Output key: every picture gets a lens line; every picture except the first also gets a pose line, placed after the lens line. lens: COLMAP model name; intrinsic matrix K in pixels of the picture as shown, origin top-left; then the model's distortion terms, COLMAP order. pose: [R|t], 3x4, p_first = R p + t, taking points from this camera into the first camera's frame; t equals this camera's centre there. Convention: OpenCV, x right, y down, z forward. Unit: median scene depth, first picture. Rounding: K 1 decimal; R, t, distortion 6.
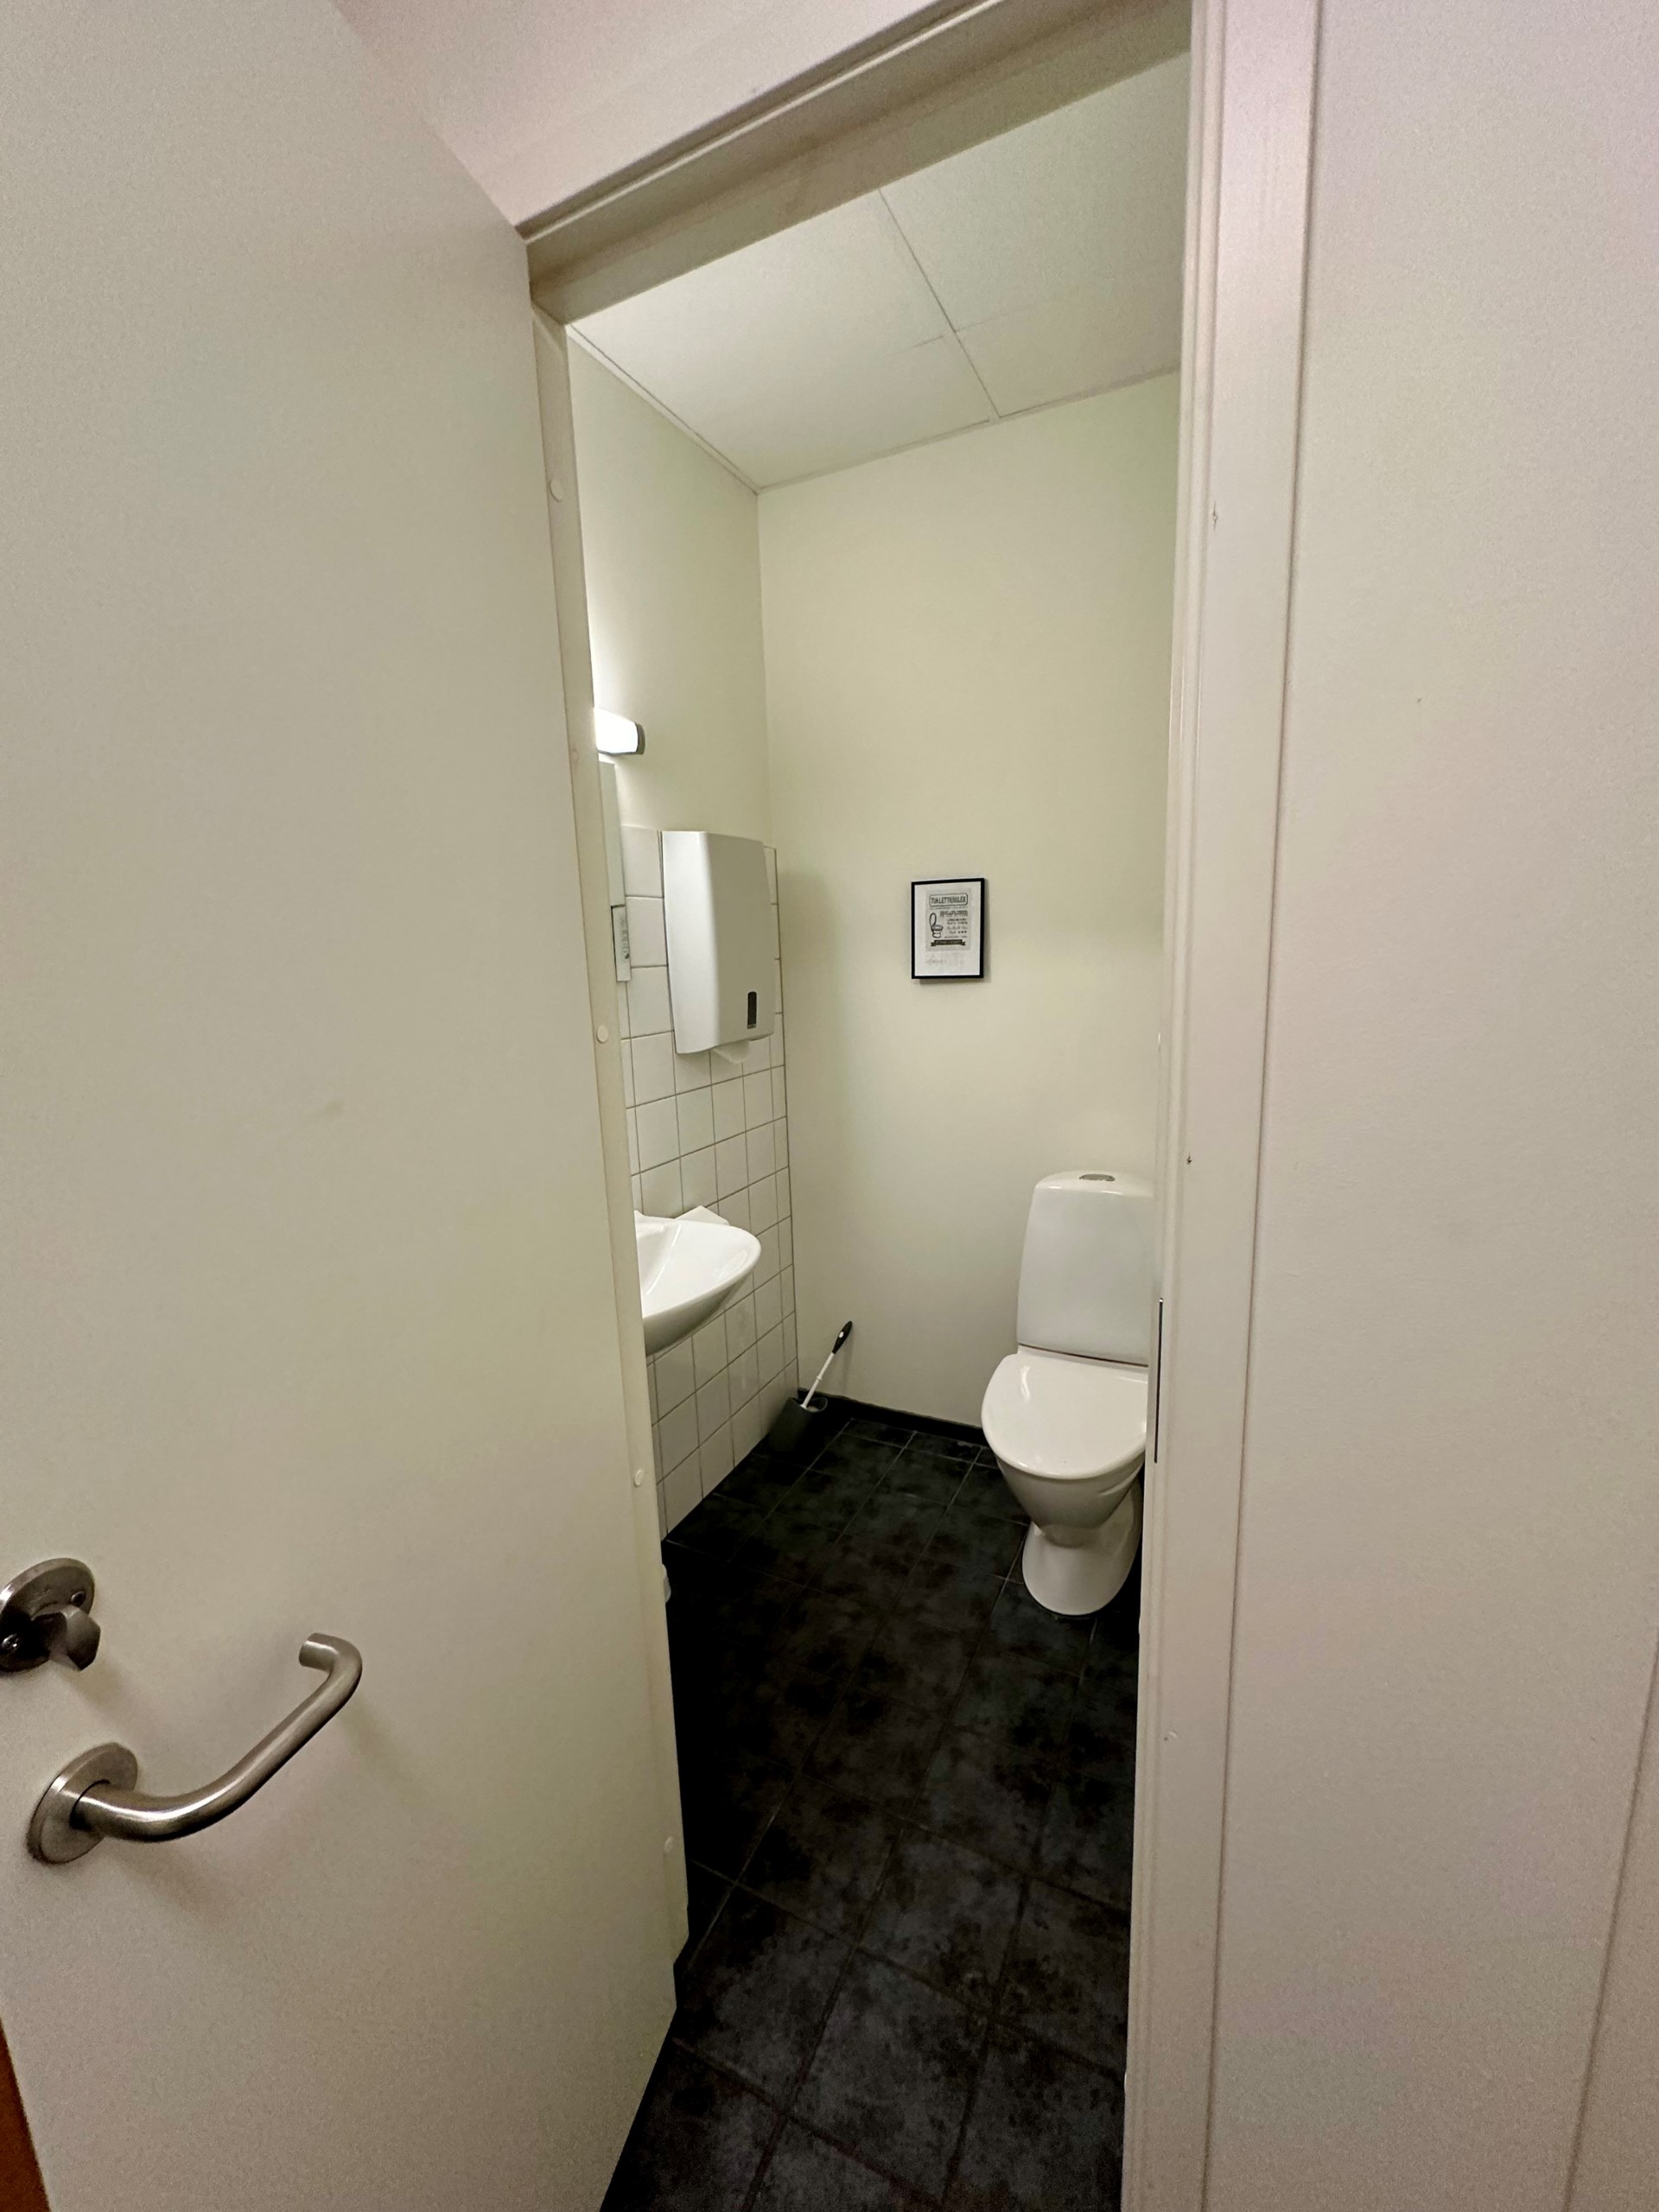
lens RADIAL K [[885.8, 0, 831.9], [0, 885.8, 1108.8], [0, 0, 1]] dist [-0.001203, -0.000348]
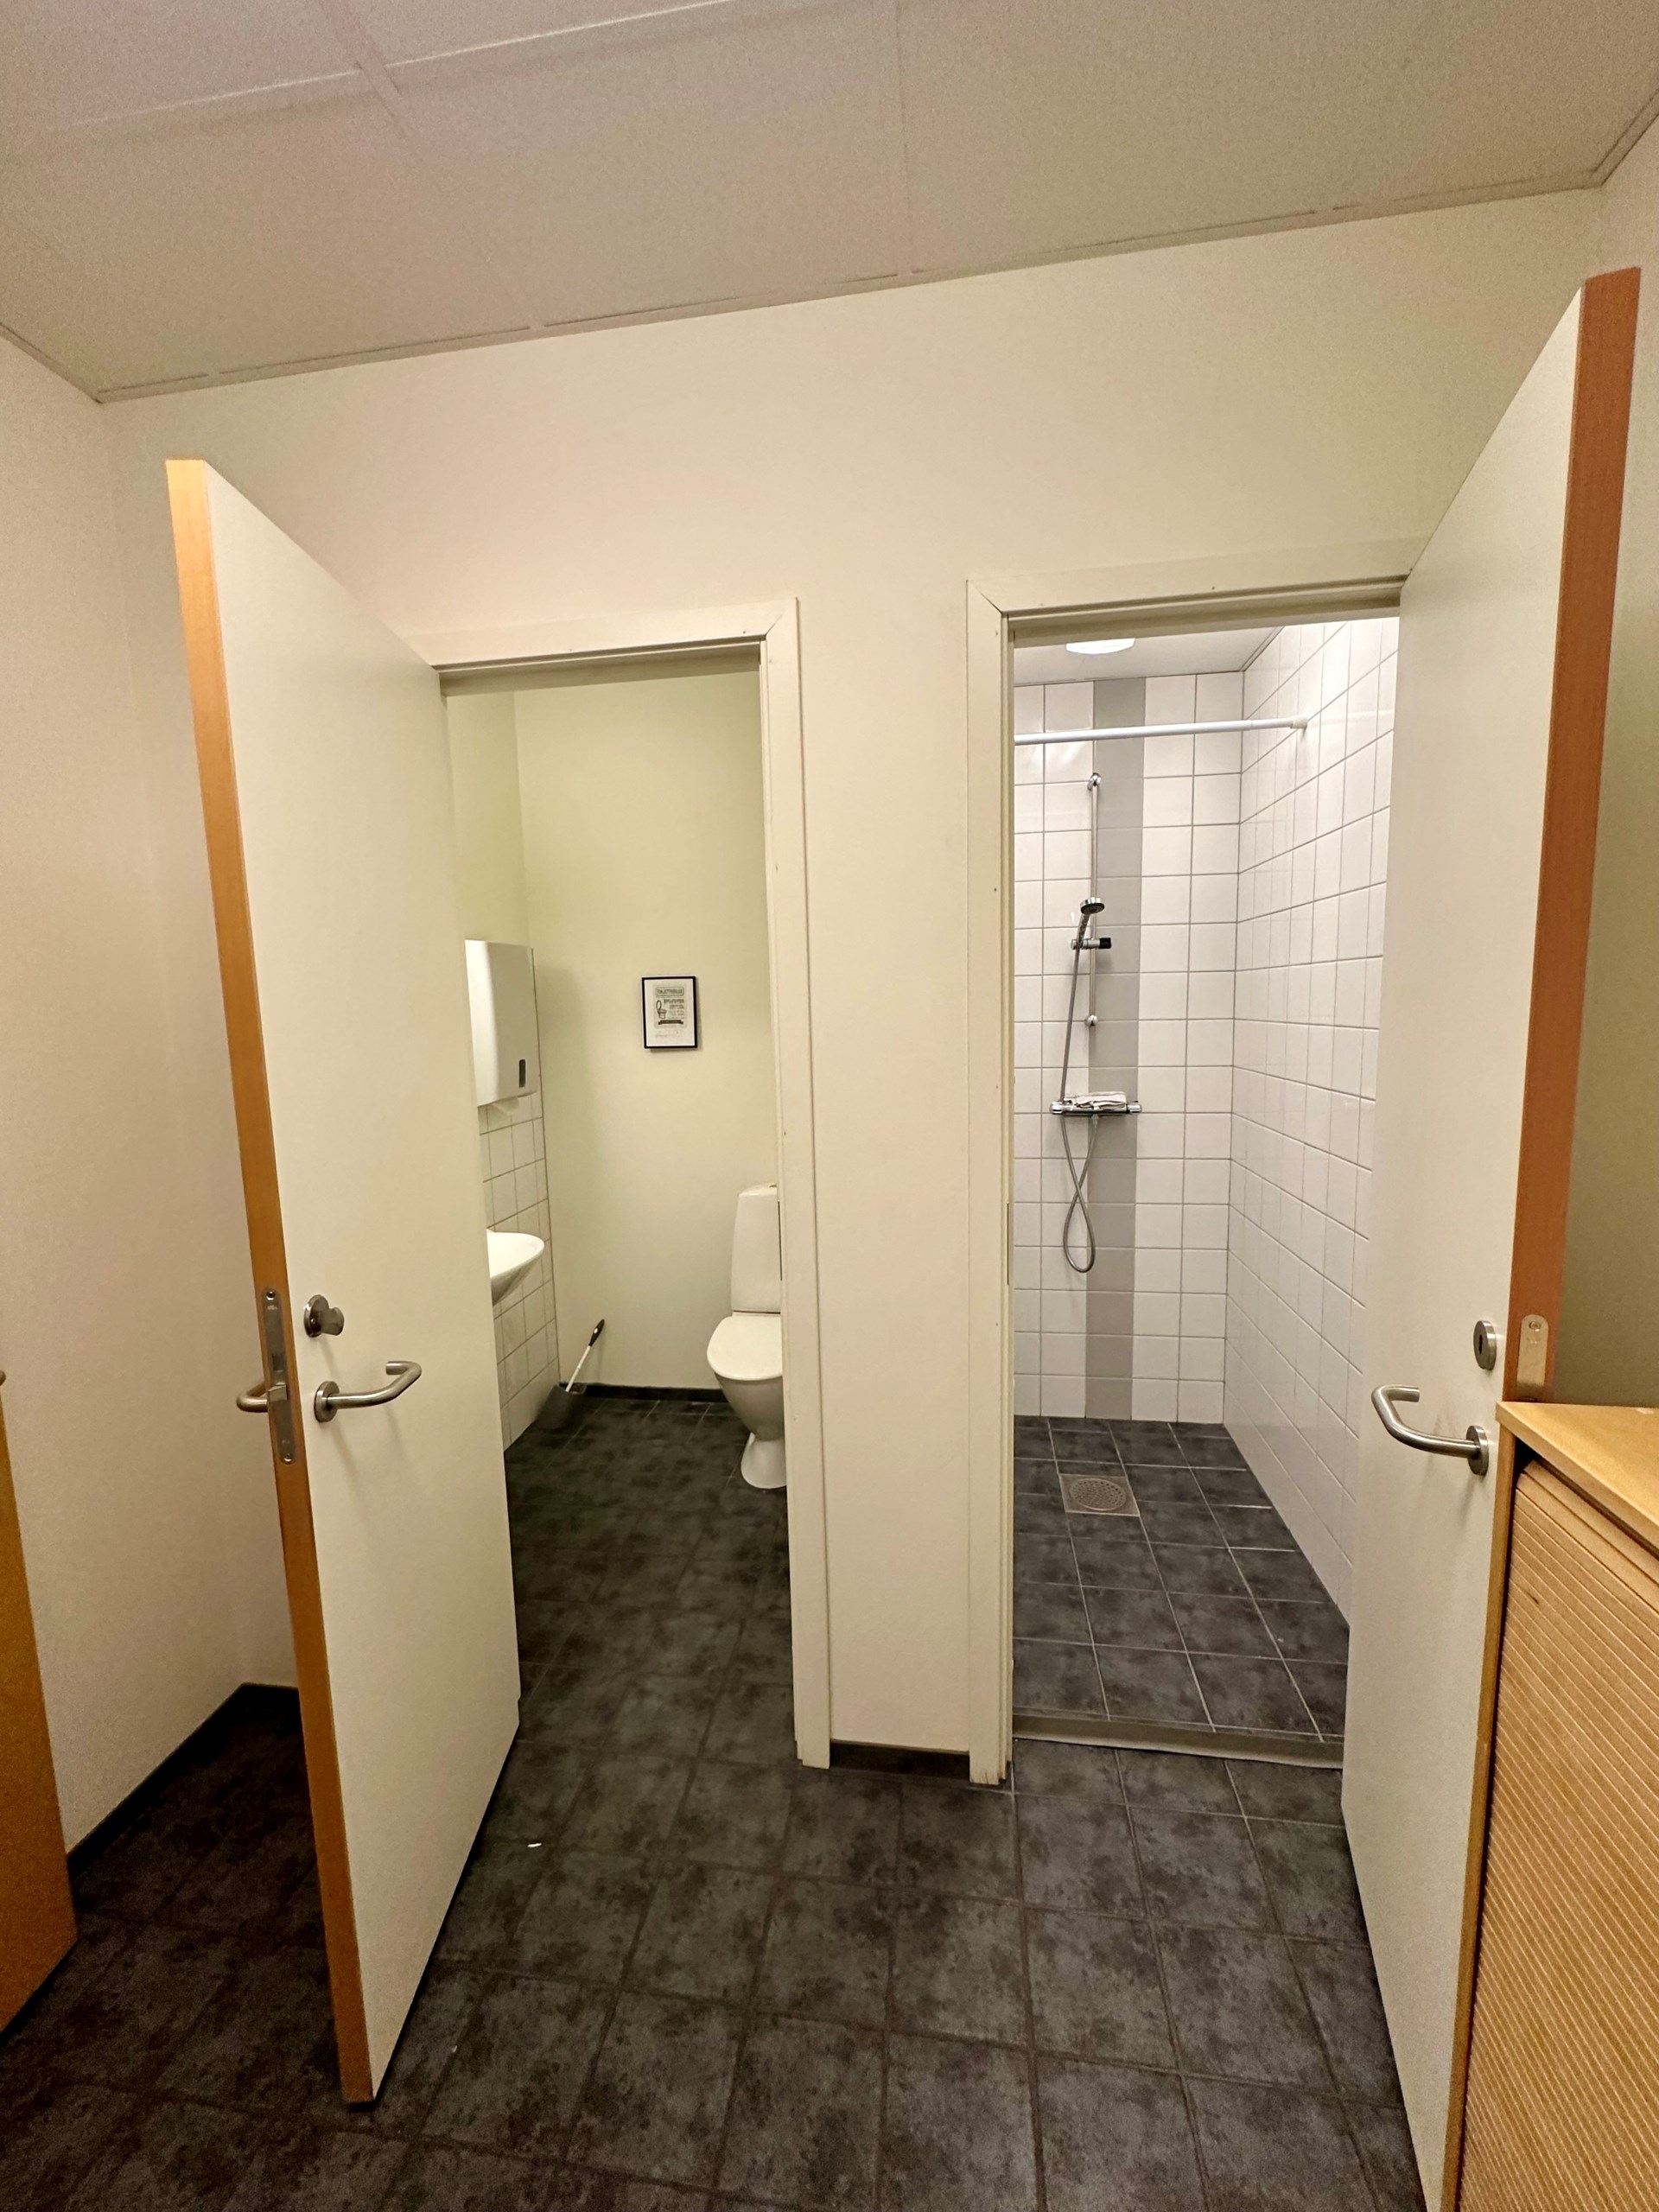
lens RADIAL K [[885.8, 0, 831.5], [0, 885.8, 1105.0], [0, 0, 1]] dist [-0.001203, -0.000348]
pose [[0.952186, -0.026103, 0.304402, -0.055425], [0.048072, 0.996733, -0.064899, 0.043349], [-0.301714, 0.076429, 0.950330, -0.388381]]
